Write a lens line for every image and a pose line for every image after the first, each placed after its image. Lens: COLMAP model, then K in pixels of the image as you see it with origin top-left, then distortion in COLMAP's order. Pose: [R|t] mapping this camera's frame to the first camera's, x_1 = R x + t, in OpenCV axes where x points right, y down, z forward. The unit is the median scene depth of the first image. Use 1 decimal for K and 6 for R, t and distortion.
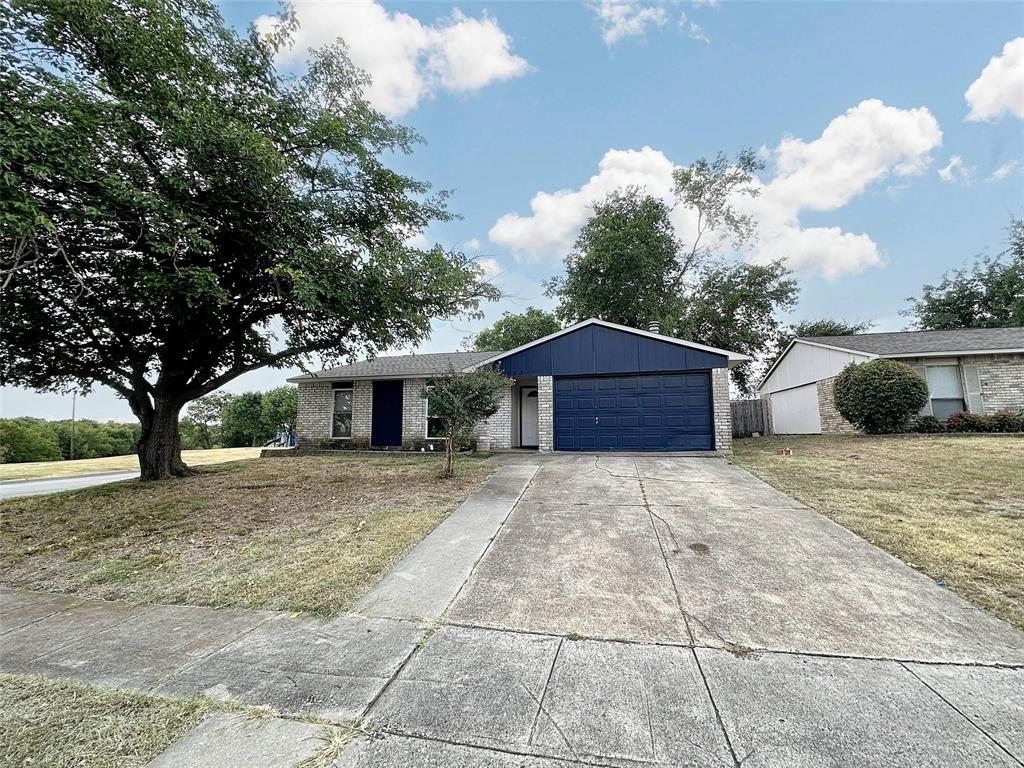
lens RADIAL K [[415.4, 0, 510.3], [0, 415.4, 381.8], [0, 0, 1]] dist [-0.002439, 0.000055]
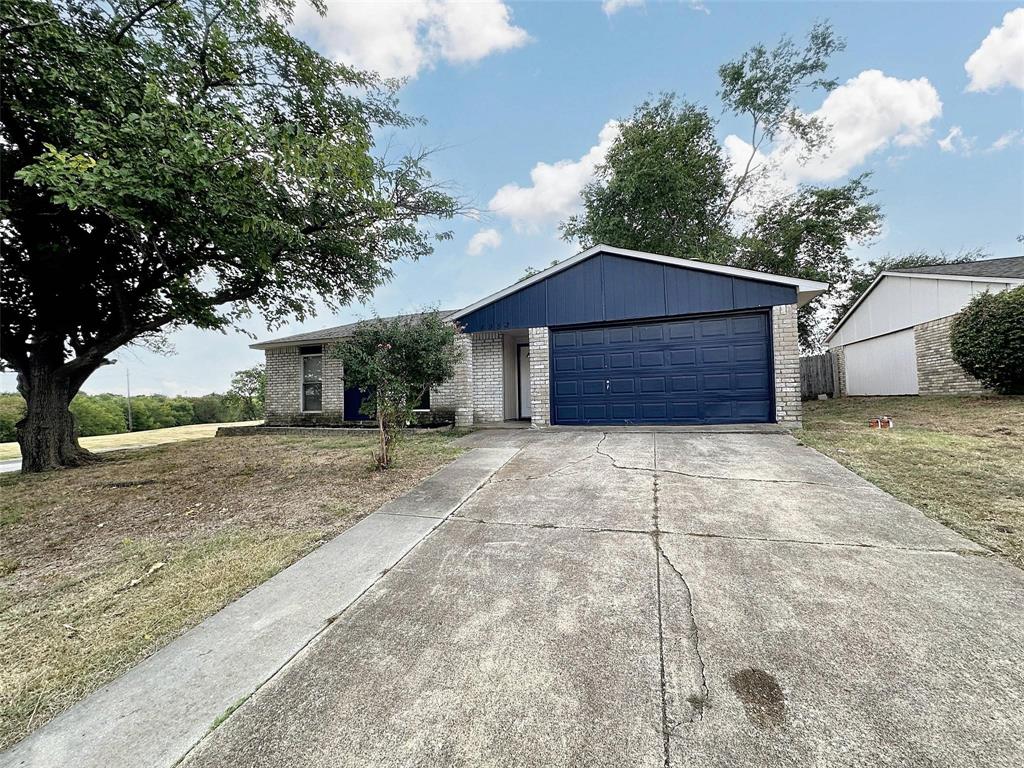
lens RADIAL K [[415.4, 0, 509.6], [0, 415.4, 383.0], [0, 0, 1]] dist [-0.002439, 0.000055]
pose [[0.994973, -0.024310, -0.097147, 0.099190], [0.032378, 0.996077, 0.082360, 0.021801], [0.094763, -0.085091, 0.991857, 0.228591]]
